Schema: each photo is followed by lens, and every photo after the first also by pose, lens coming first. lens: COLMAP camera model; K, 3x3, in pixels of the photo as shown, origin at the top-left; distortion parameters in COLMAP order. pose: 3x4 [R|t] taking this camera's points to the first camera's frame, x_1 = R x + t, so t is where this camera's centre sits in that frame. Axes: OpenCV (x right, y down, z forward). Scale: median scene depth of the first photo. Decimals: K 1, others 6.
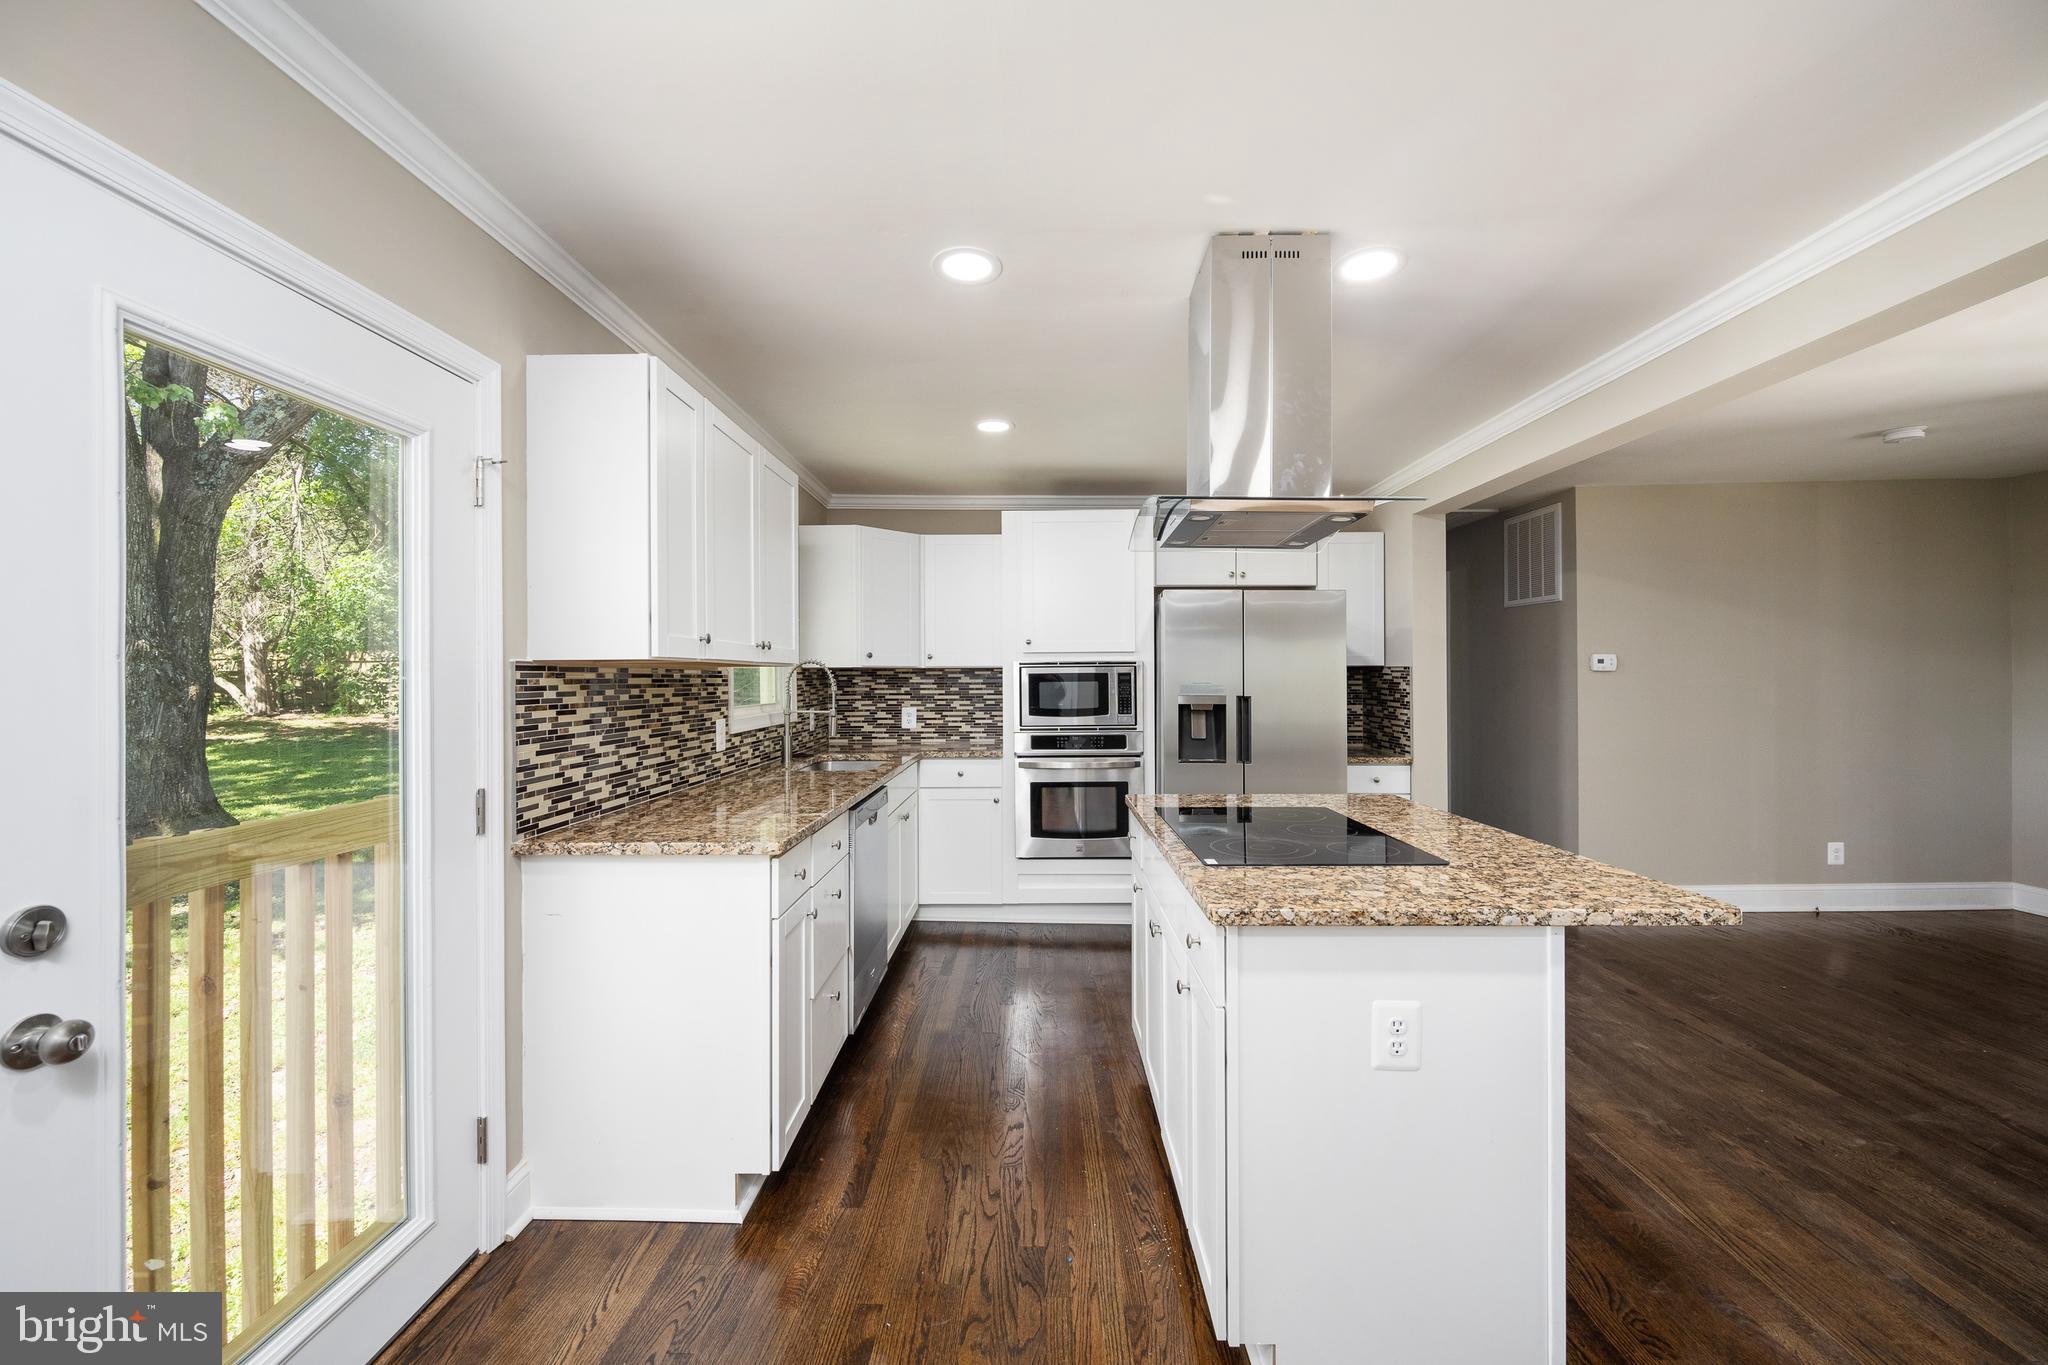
lens RADIAL K [[816.1, 0, 1024.0], [0, 816.1, 673.8], [0, 0, 1]] dist [0.000032, 0.000111]
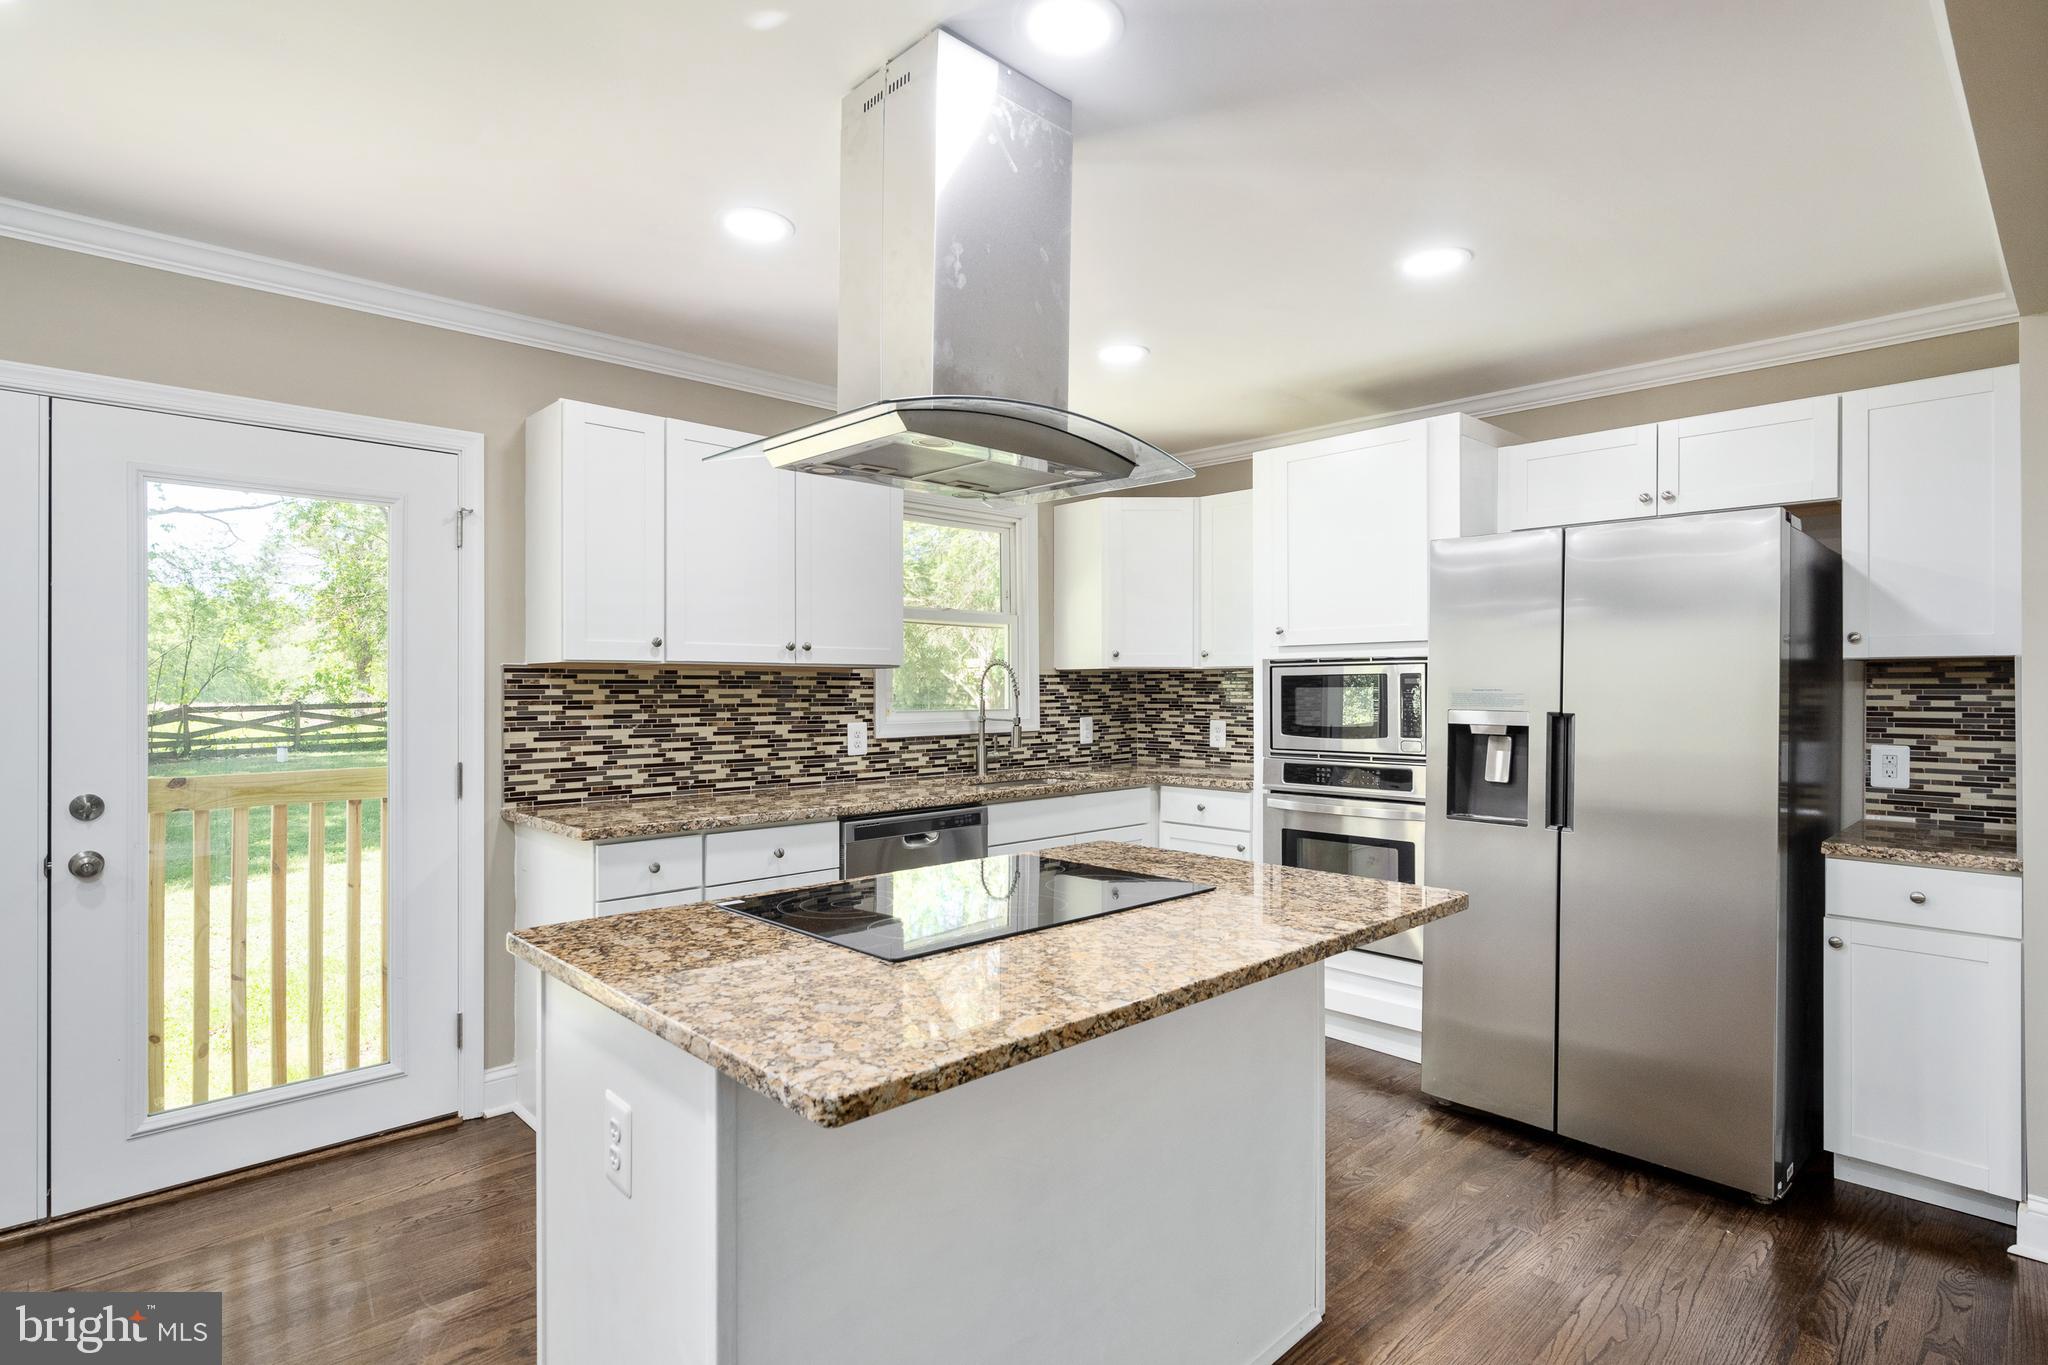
lens RADIAL K [[1032.2, 0, 1024.0], [0, 1032.2, 682.5], [0, 0, 1]] dist [0.000163, 0.000494]
pose [[0.699819, 0.000807, -0.714320, 0.635077], [0.000180, 0.999999, 0.001306, 0.005794], [0.714321, -0.001043, 0.699818, 0.268446]]
